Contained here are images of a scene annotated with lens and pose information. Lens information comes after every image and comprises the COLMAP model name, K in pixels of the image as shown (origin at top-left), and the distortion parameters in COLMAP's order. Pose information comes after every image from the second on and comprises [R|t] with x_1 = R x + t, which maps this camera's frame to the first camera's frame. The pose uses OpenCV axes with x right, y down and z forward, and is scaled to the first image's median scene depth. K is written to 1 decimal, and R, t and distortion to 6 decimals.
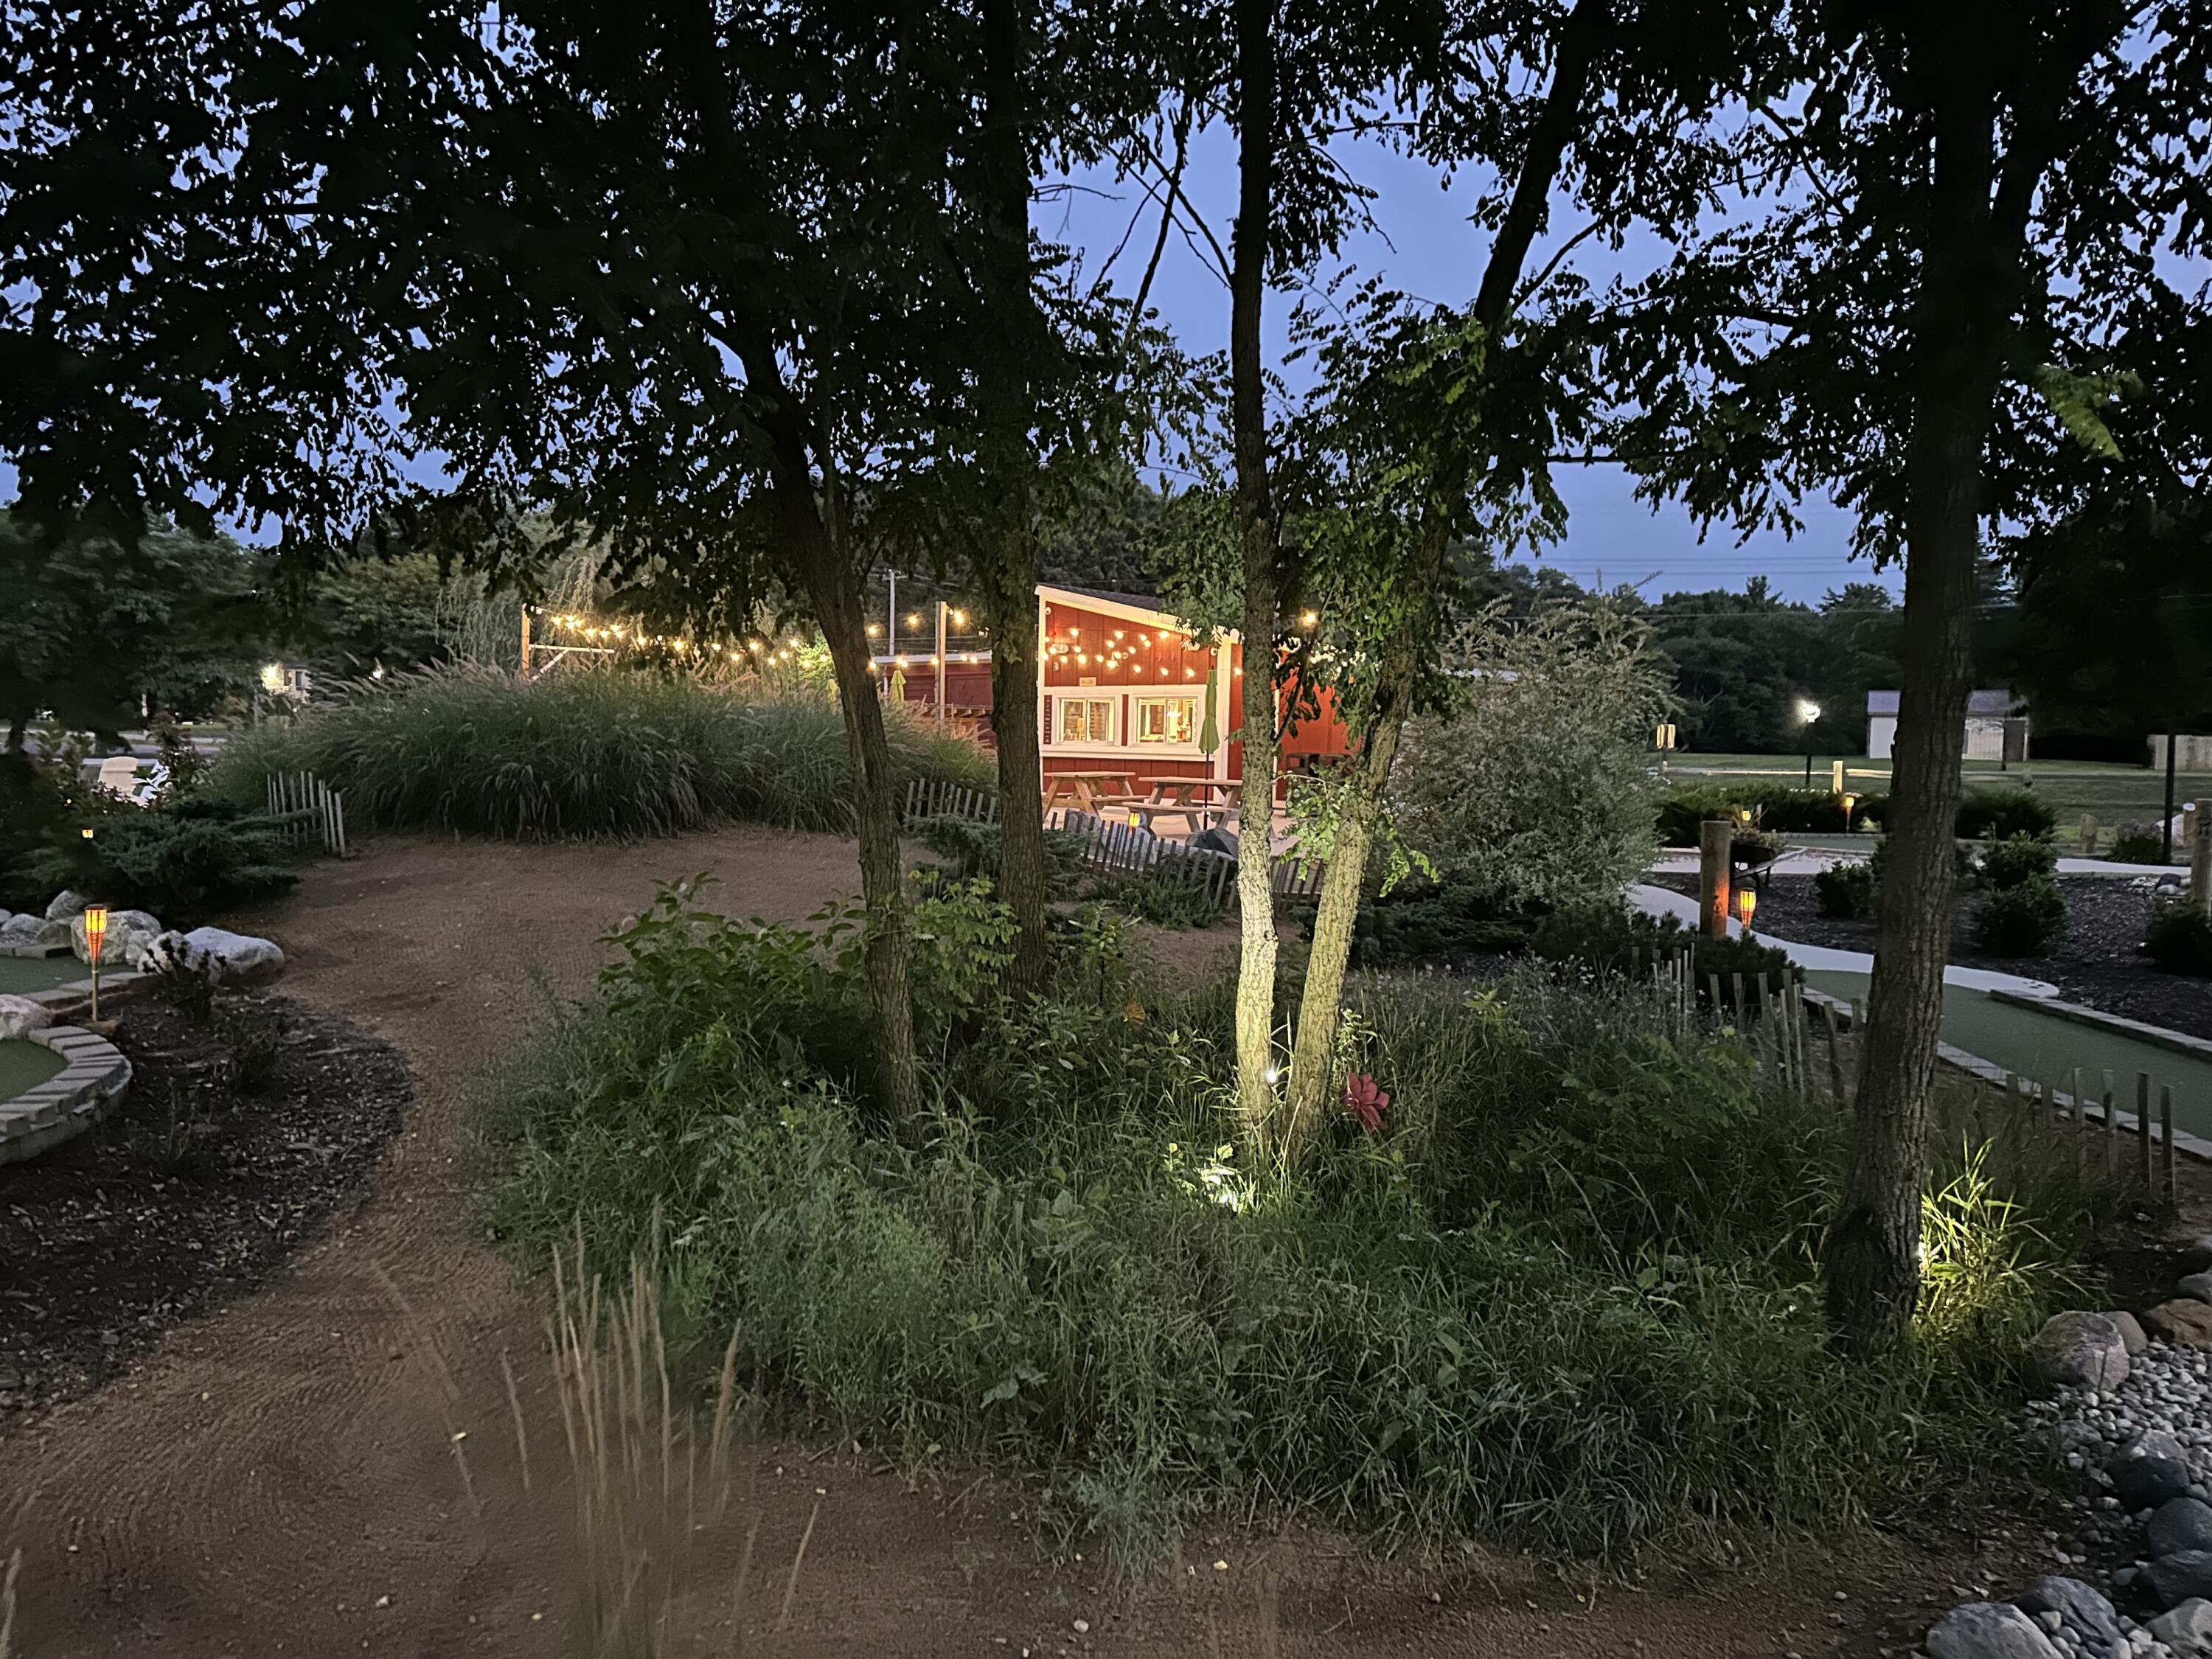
lens RADIAL K [[1510.9, 0, 1095.2], [0, 1510.9, 825.4], [0, 0, 1]] dist [0.067577, -0.062798]
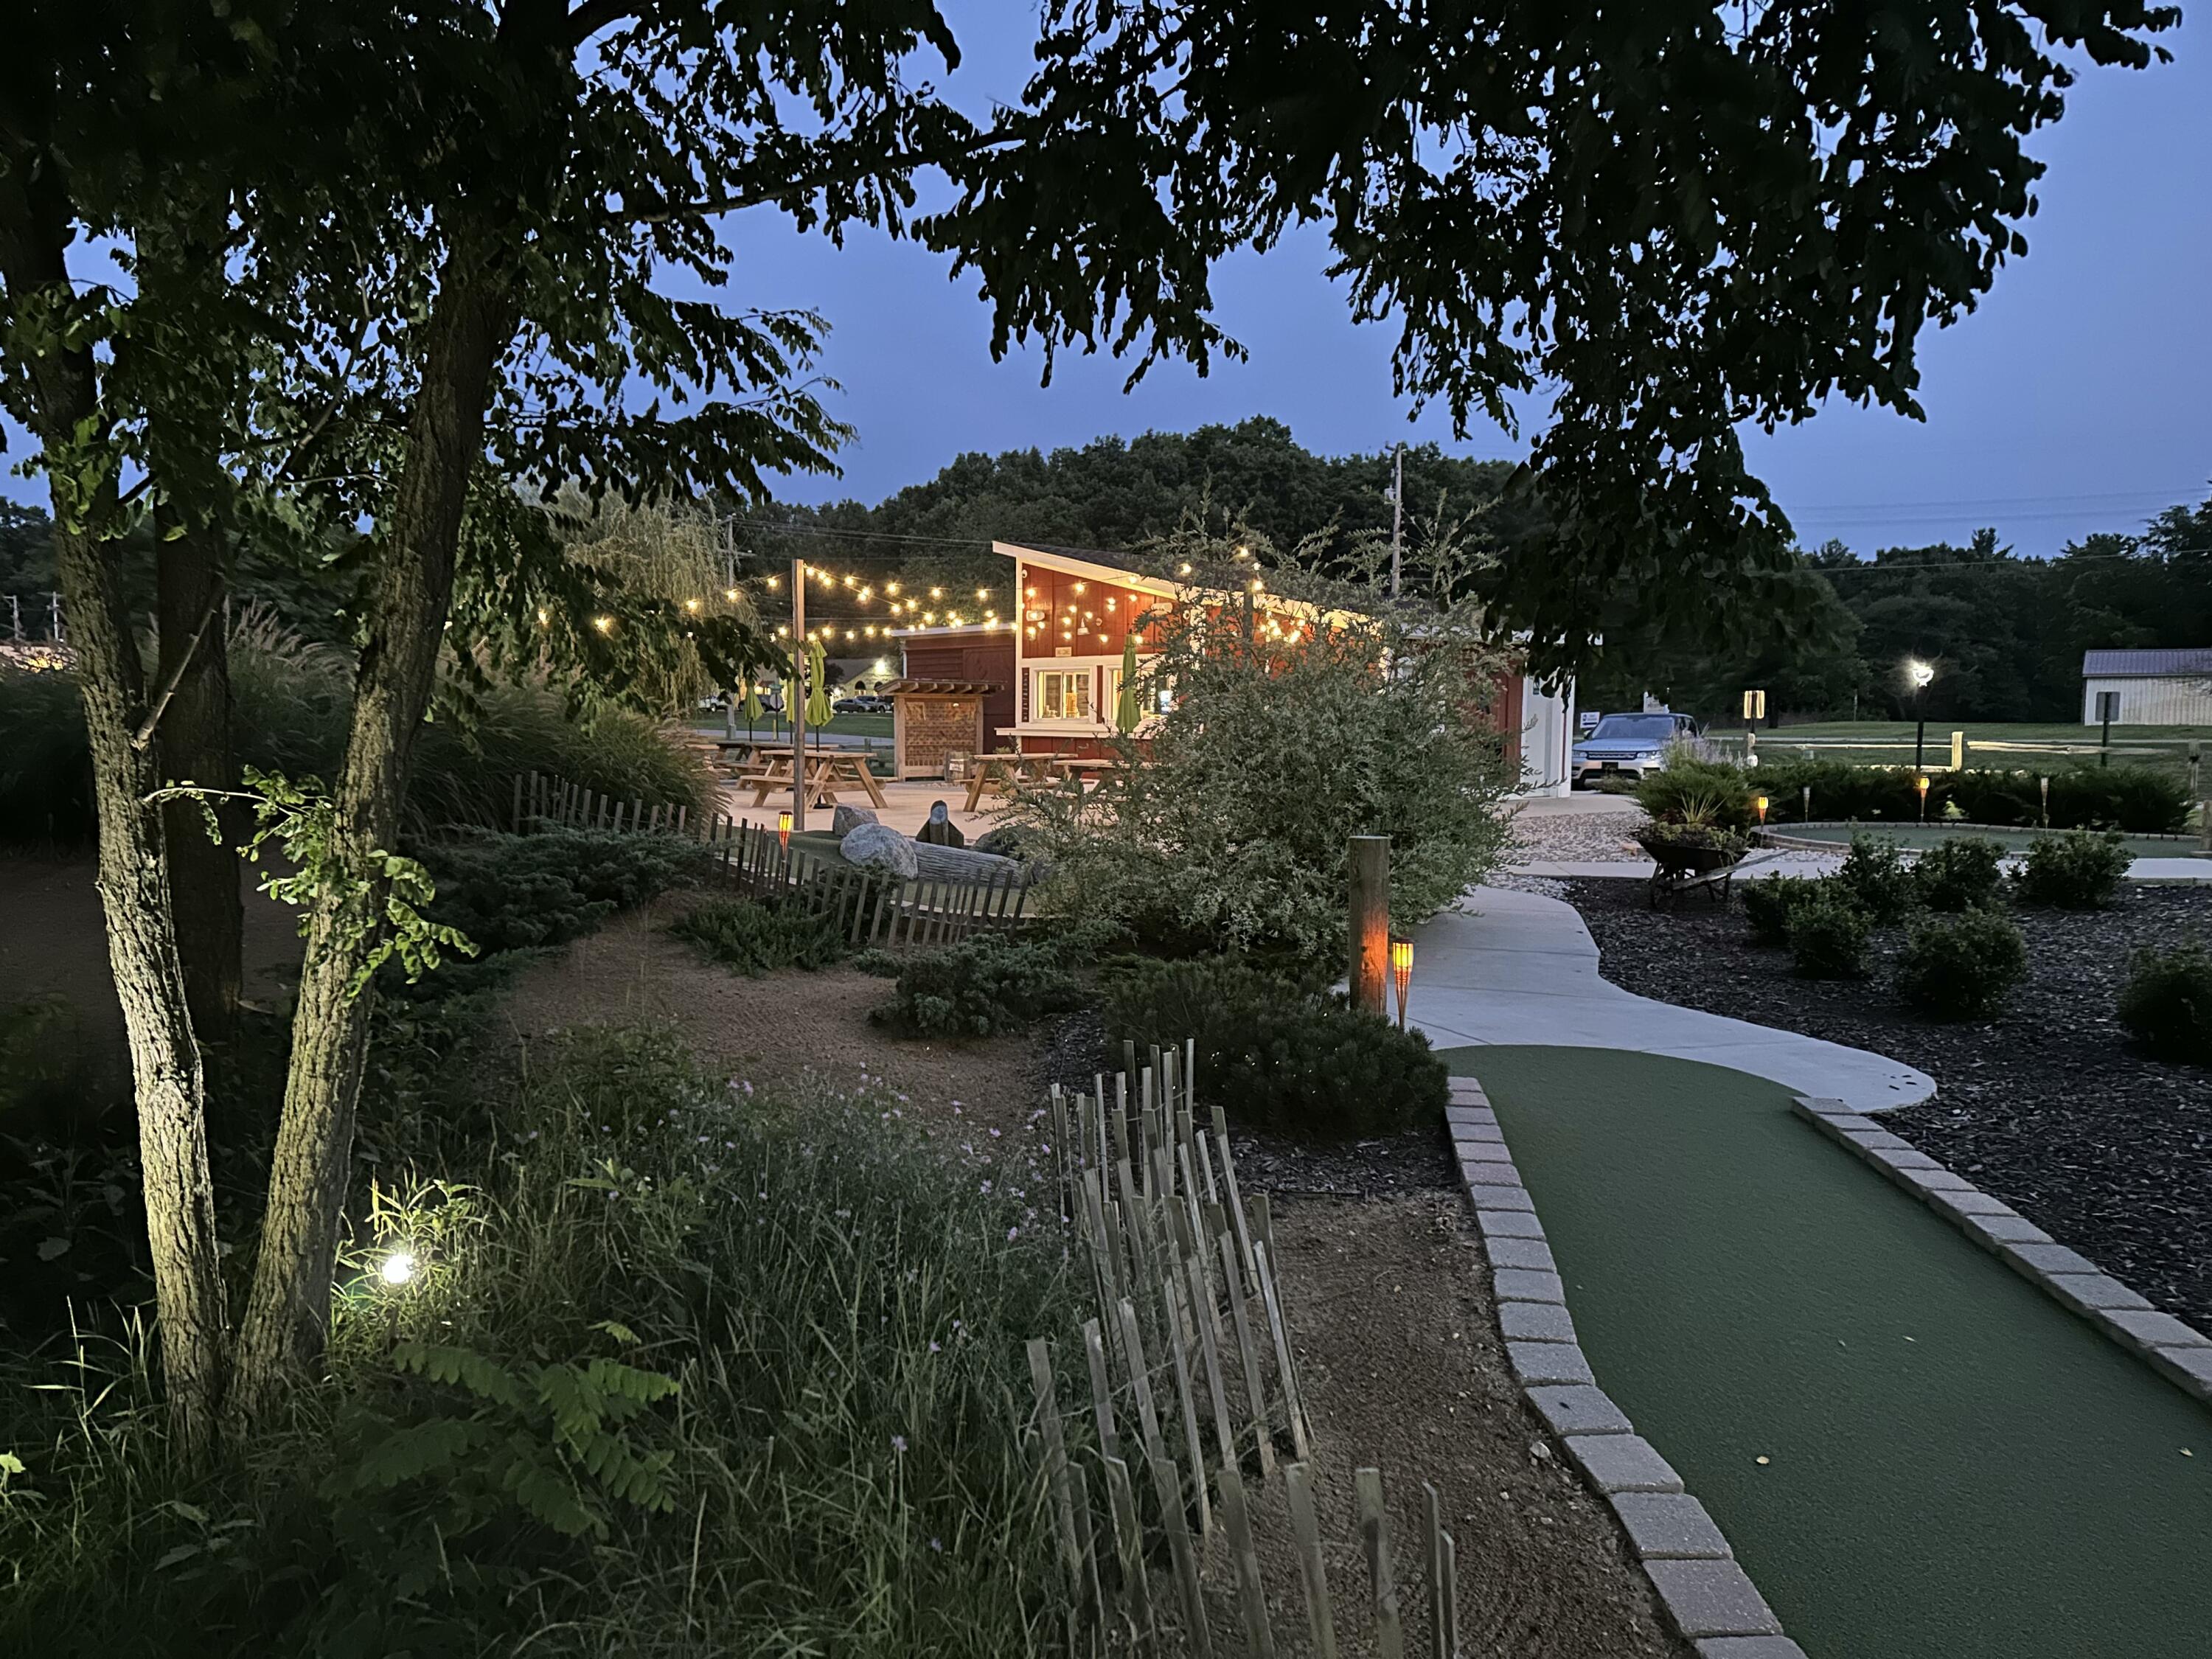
lens RADIAL K [[1510.9, 0, 1119.5], [0, 1510.9, 815.6], [0, 0, 1]] dist [0.067577, -0.062798]
pose [[0.992977, -0.003267, -0.118266, 0.131143], [0.004380, 0.999949, 0.009153, -0.006062], [0.118230, -0.009607, 0.992940, 0.110545]]
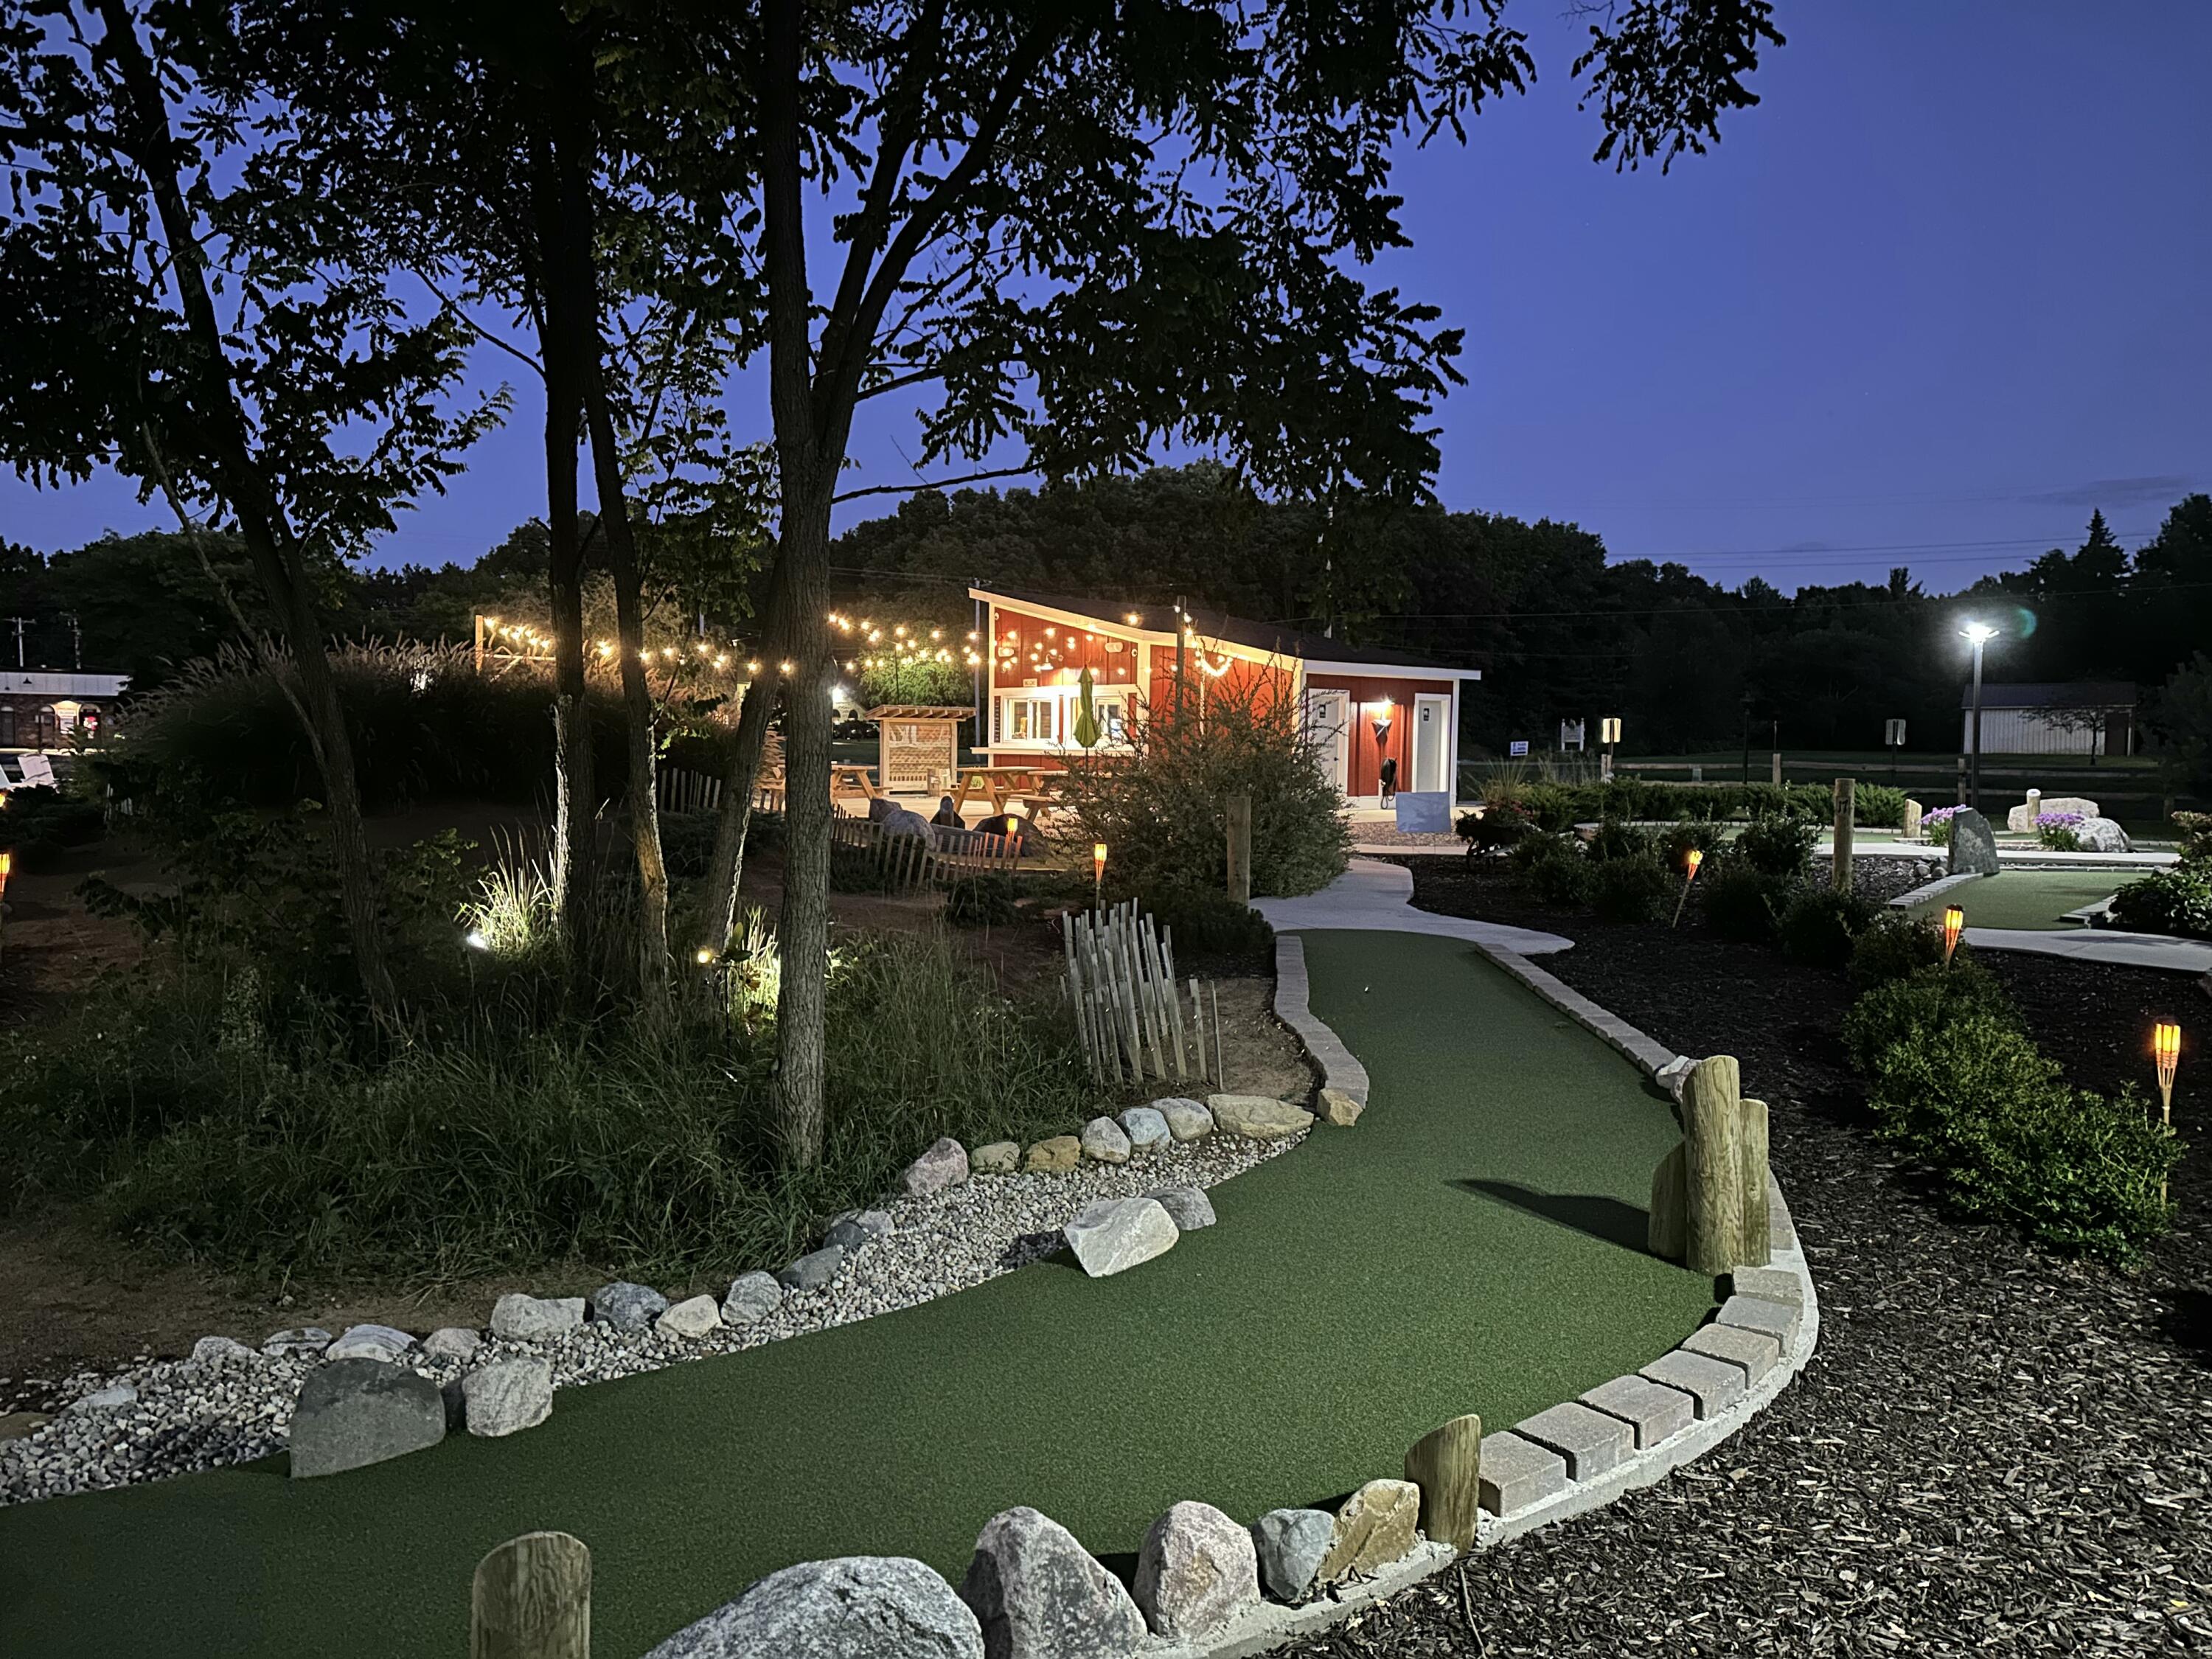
lens RADIAL K [[1510.9, 0, 1101.4], [0, 1510.9, 843.7], [0, 0, 1]] dist [0.067577, -0.062798]
pose [[0.995238, -0.001181, -0.097464, 0.144631], [0.002011, 0.999963, 0.008418, 0.008466], [0.097450, -0.008574, 0.995203, -0.046789]]
